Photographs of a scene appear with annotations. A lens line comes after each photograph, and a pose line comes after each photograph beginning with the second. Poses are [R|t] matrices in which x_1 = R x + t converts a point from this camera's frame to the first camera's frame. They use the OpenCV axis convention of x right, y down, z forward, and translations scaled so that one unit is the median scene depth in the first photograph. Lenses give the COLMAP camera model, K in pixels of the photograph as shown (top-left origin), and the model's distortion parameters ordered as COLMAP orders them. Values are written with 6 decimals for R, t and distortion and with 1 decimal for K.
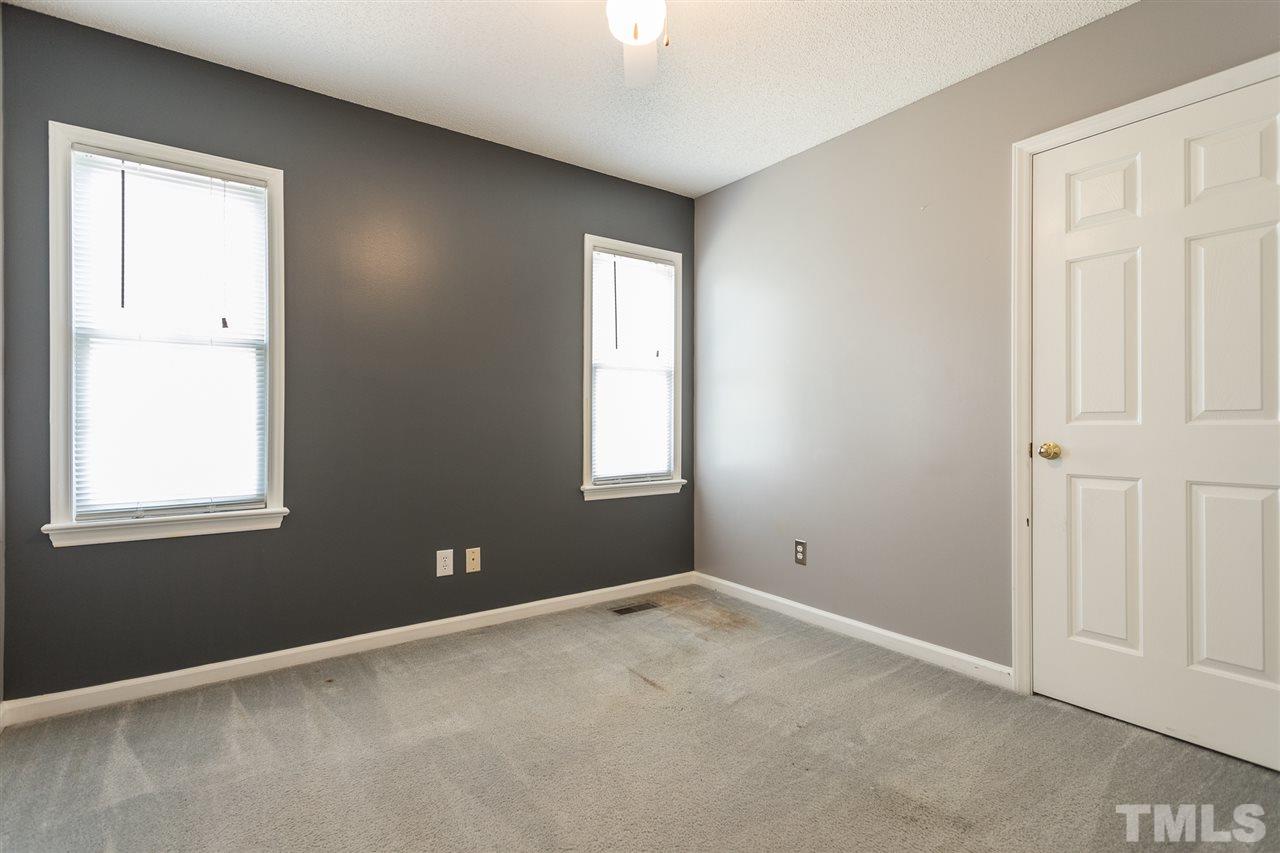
lens RADIAL K [[650.5, 0, 647.1], [0, 650.5, 425.1], [0, 0, 1]] dist [-0.002039, -0.000178]
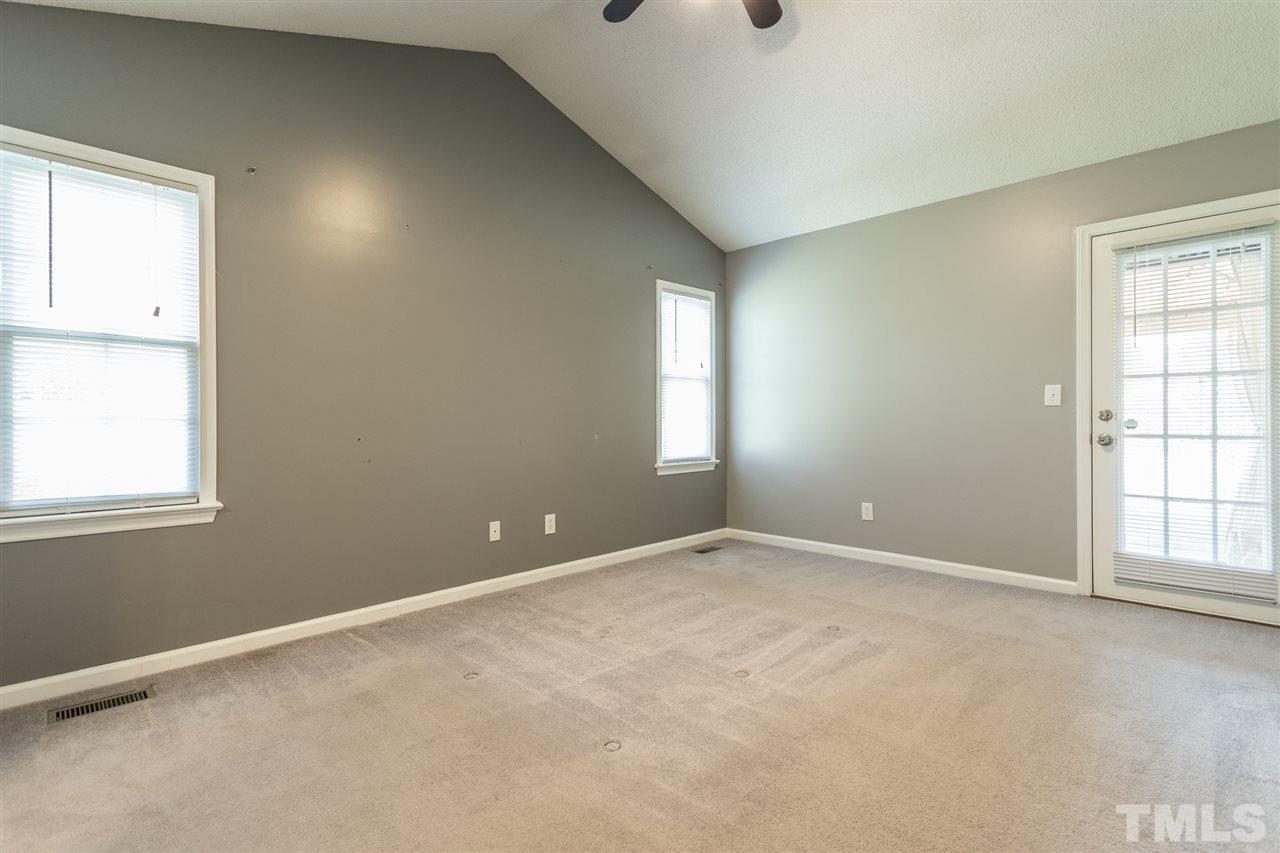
lens RADIAL K [[585.0, 0, 634.0], [0, 585.0, 414.1], [0, 0, 1]] dist [0.003370, 0.000793]
pose [[0.994162, -0.003392, 0.107848, -0.270419], [0.004578, 0.999932, -0.010751, 0.001621], [-0.107805, 0.011182, 0.994109, -0.203501]]
